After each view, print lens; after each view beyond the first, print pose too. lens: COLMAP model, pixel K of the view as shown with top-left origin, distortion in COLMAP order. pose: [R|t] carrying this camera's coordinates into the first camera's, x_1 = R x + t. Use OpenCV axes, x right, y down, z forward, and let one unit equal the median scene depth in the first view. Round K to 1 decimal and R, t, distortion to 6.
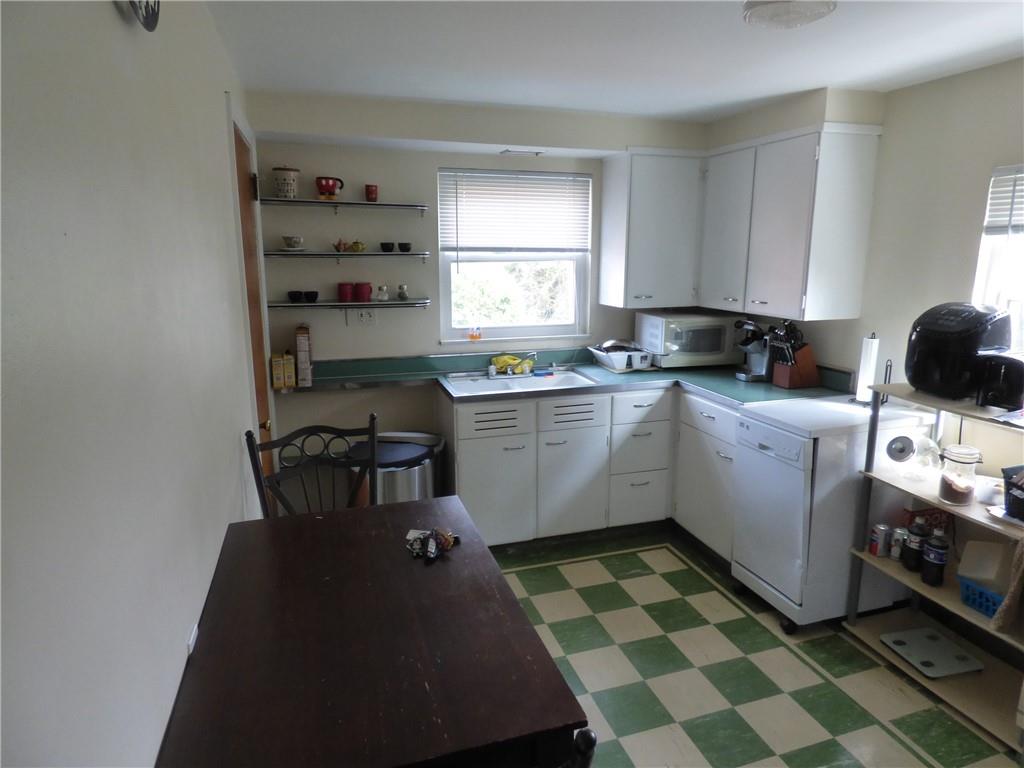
lens RADIAL K [[624.7, 0, 511.5], [0, 624.7, 380.7], [0, 0, 1]] dist [-0.018520, 0.004469]
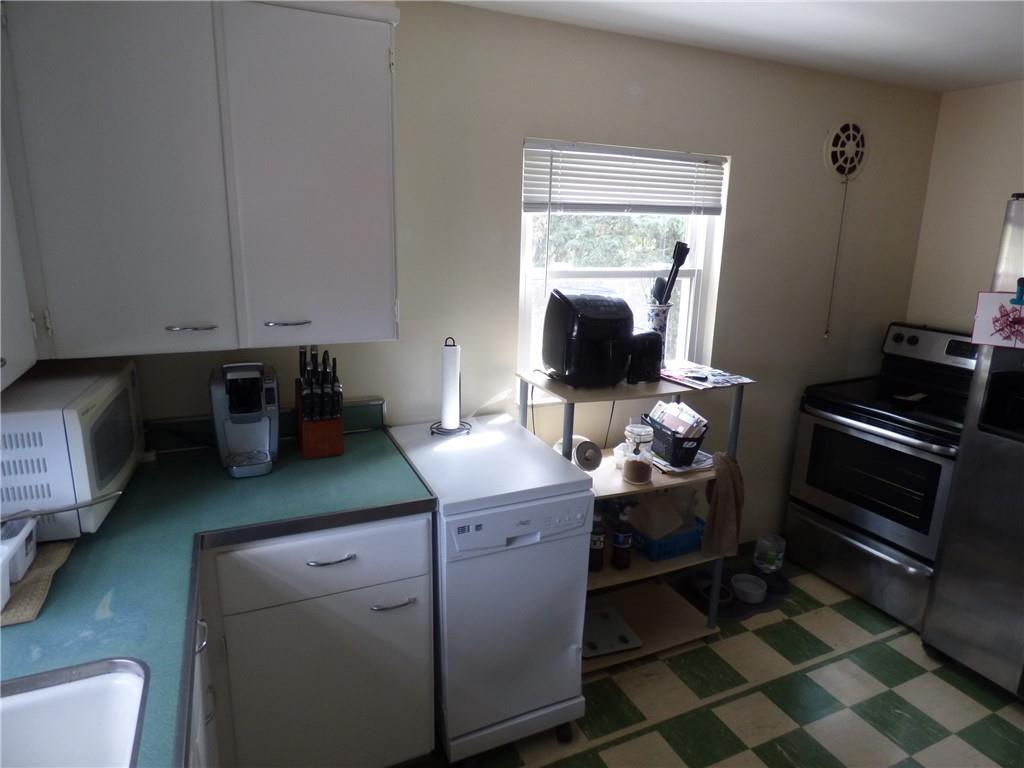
lens RADIAL K [[624.7, 0, 514.3], [0, 624.7, 385.8], [0, 0, 1]] dist [-0.018520, 0.004469]
pose [[-0.118388, -0.238451, 0.963911, -0.196369], [0.185372, 0.948365, 0.257373, -0.236671], [-0.975511, 0.209152, -0.068073, 1.157938]]
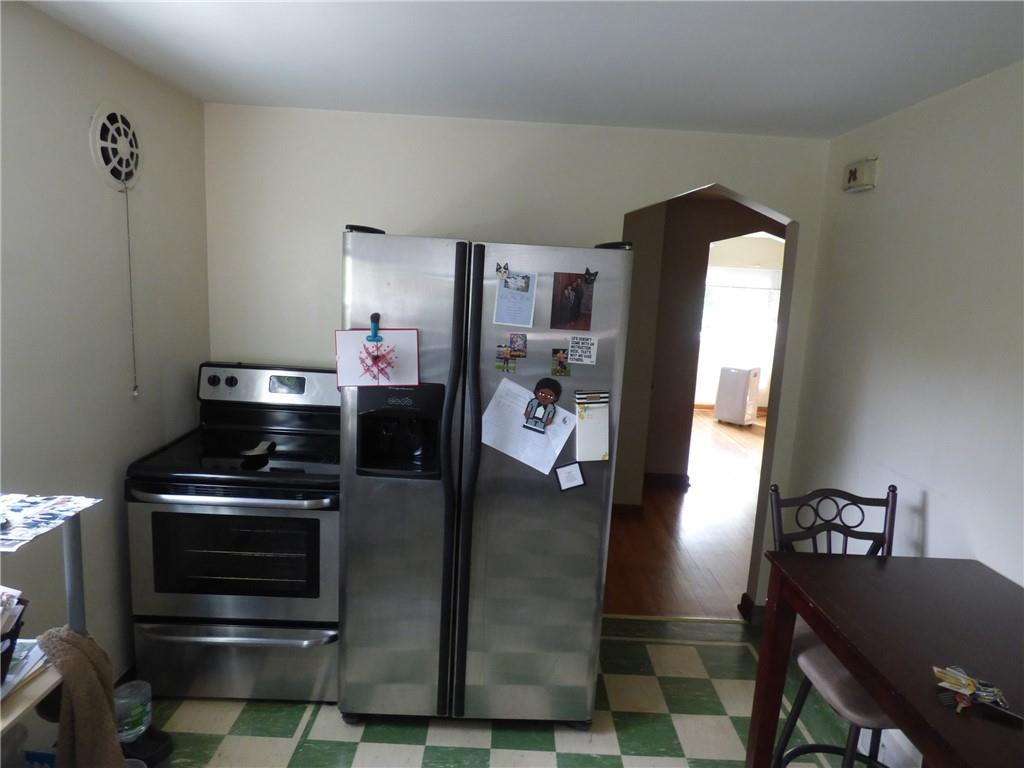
lens RADIAL K [[624.7, 0, 510.5], [0, 624.7, 378.4], [0, 0, 1]] dist [-0.018520, 0.004469]
pose [[-0.953037, -0.093735, 0.287984, 0.148783], [0.013926, 0.936328, 0.350849, -0.235753], [-0.302534, 0.338383, -0.891050, 1.097559]]
